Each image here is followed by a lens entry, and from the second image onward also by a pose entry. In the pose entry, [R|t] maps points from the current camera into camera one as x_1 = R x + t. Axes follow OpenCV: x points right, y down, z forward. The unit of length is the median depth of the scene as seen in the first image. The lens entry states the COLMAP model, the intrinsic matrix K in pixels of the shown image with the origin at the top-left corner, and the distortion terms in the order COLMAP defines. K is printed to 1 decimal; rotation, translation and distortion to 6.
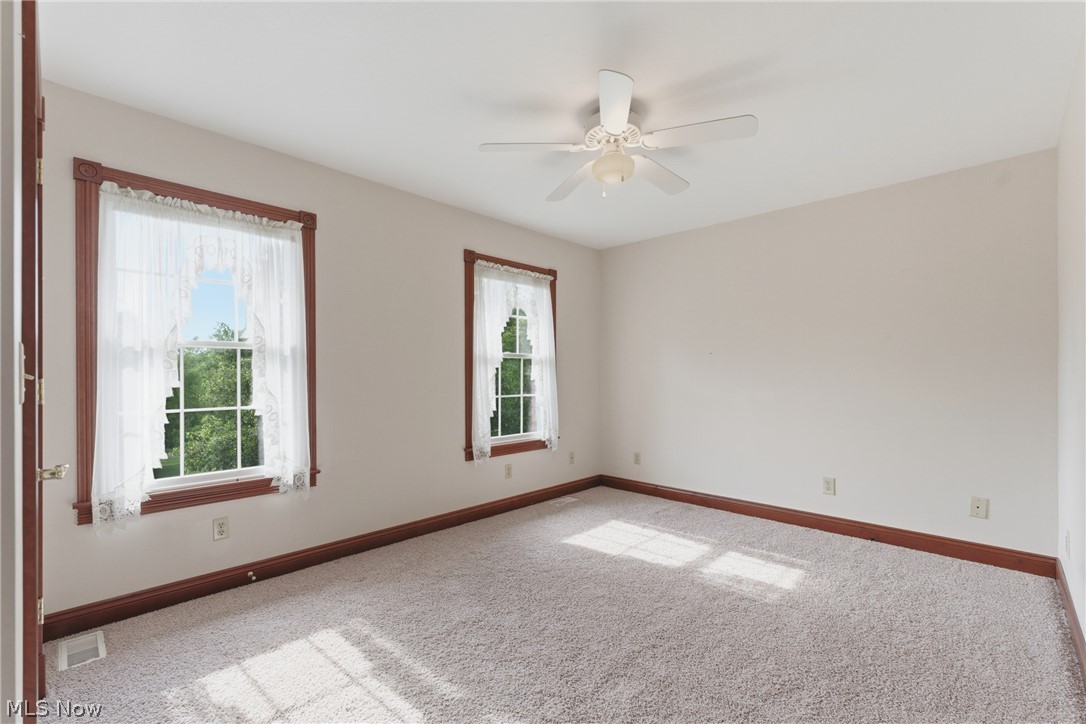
lens RADIAL K [[467.7, 0, 544.3], [0, 467.7, 372.3], [0, 0, 1]] dist [0.000577, 0.000031]
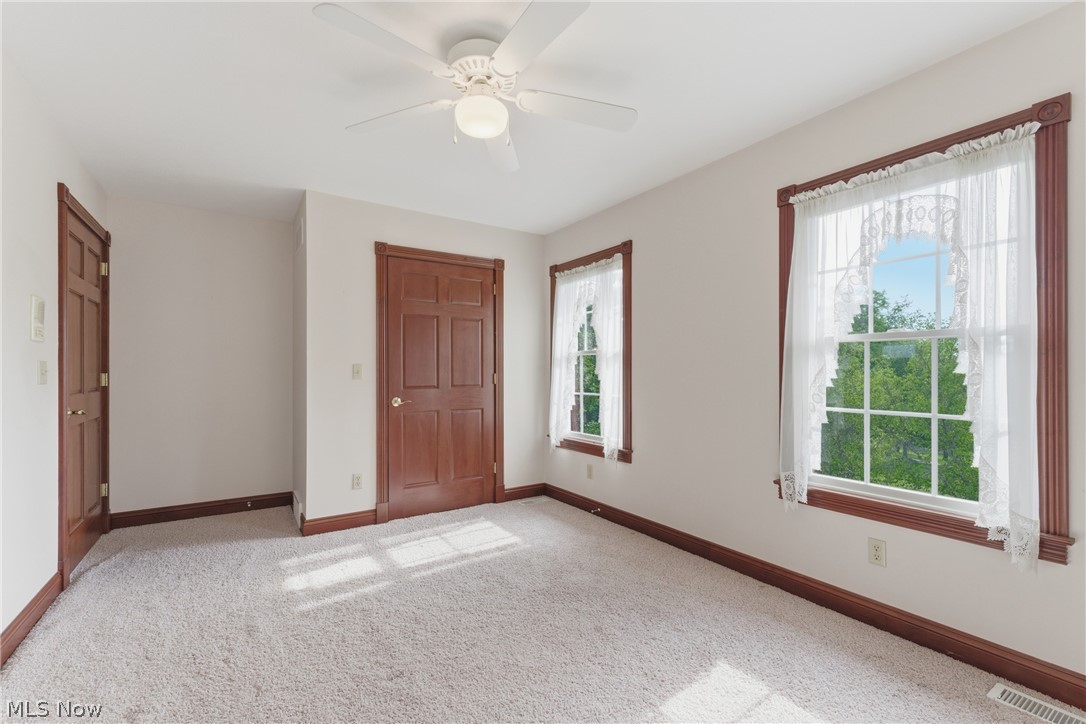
lens RADIAL K [[467.7, 0, 544.3], [0, 467.7, 372.3], [0, 0, 1]] dist [0.000577, 0.000031]
pose [[-0.213375, -0.007818, -0.976939, 0.758646], [-0.005090, 0.999963, -0.006890, 0.016060], [0.976957, 0.003502, -0.213407, 1.061380]]
